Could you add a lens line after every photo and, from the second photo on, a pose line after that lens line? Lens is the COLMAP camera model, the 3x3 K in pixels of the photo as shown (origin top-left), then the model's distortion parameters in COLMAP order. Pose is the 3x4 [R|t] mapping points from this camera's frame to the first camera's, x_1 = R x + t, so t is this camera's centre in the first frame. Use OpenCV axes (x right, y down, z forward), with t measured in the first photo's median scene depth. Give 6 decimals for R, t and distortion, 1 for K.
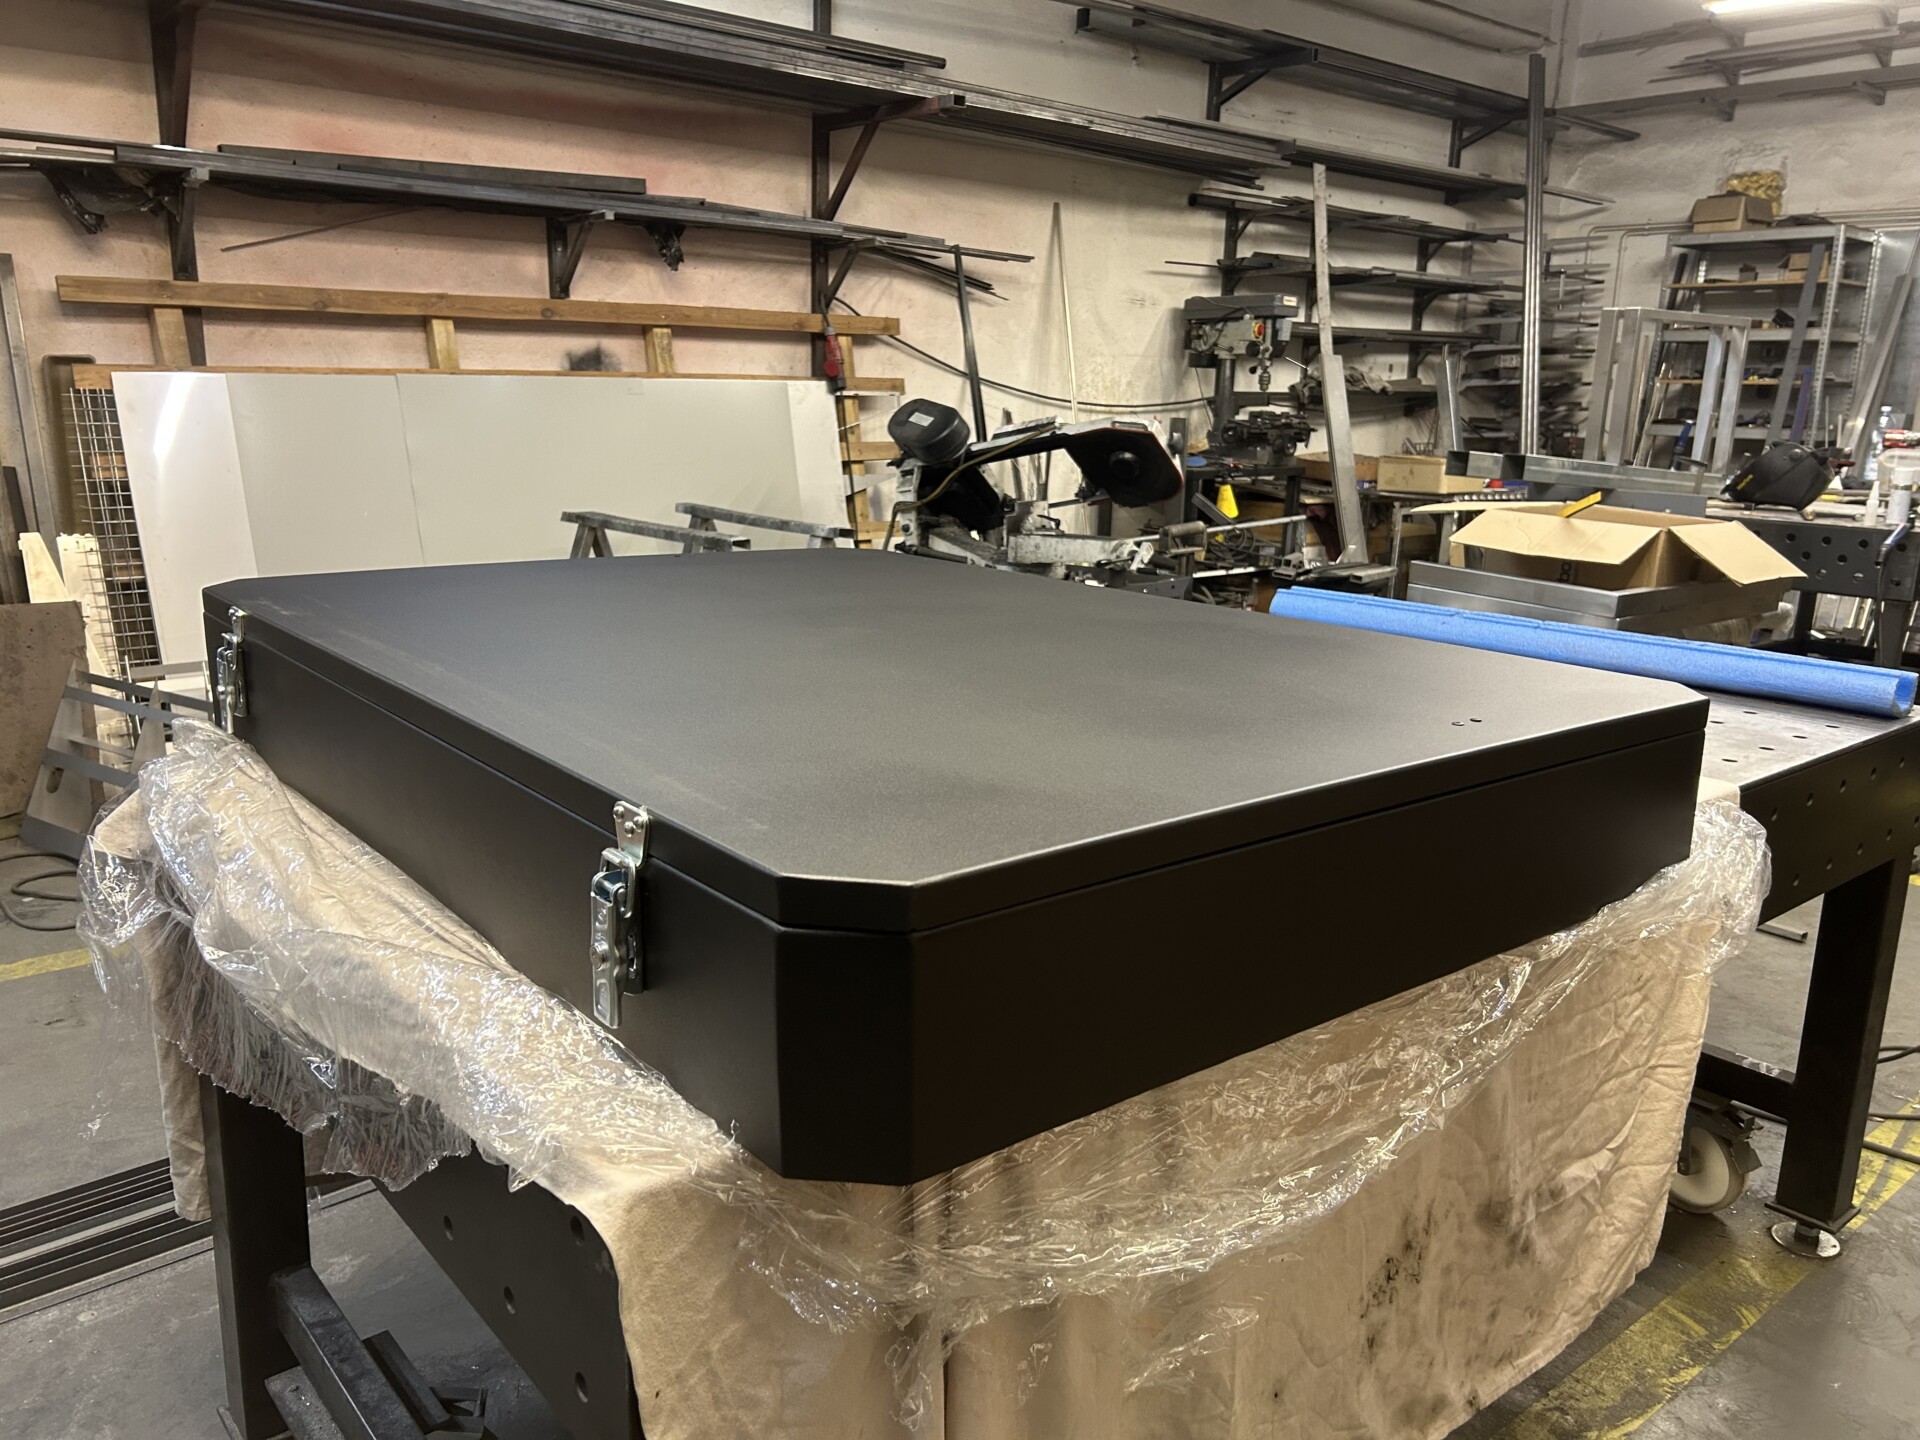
lens RADIAL K [[1487.0, 0, 960.0], [0, 1487.0, 720.0], [0, 0, 1]] dist [0.002429, 0.002299]
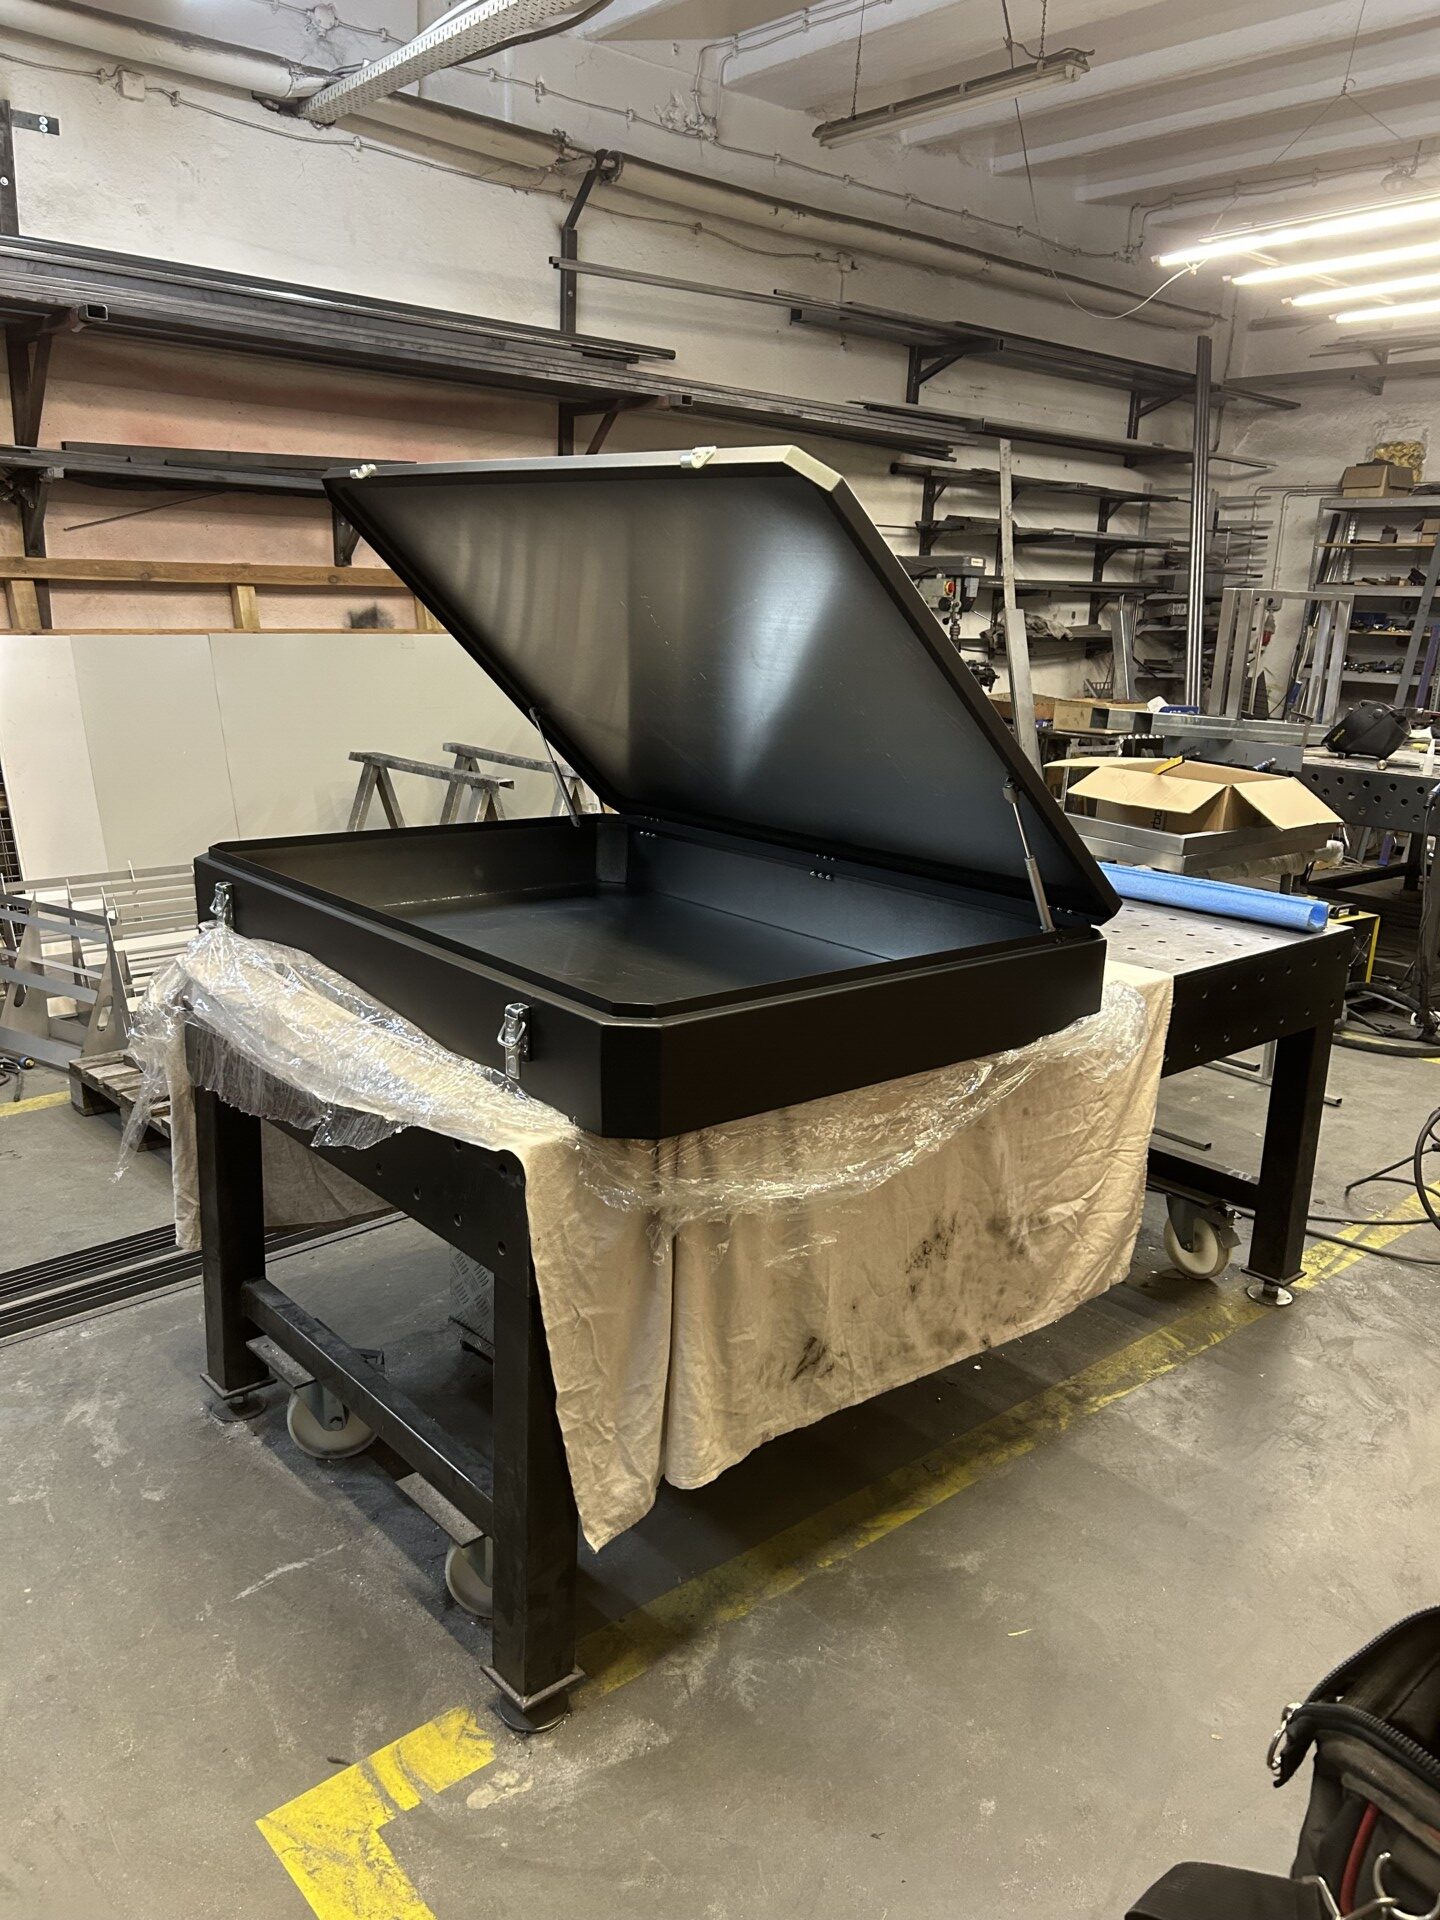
lens RADIAL K [[1487.0, 0, 720.0], [0, 1487.0, 960.0], [0, 0, 1]] dist [0.002429, 0.002299]
pose [[0.999721, 0.004973, 0.023083, 0.001094], [-0.005463, 0.999760, 0.021215, -0.000996], [-0.022972, -0.021336, 0.999508, -0.198698]]
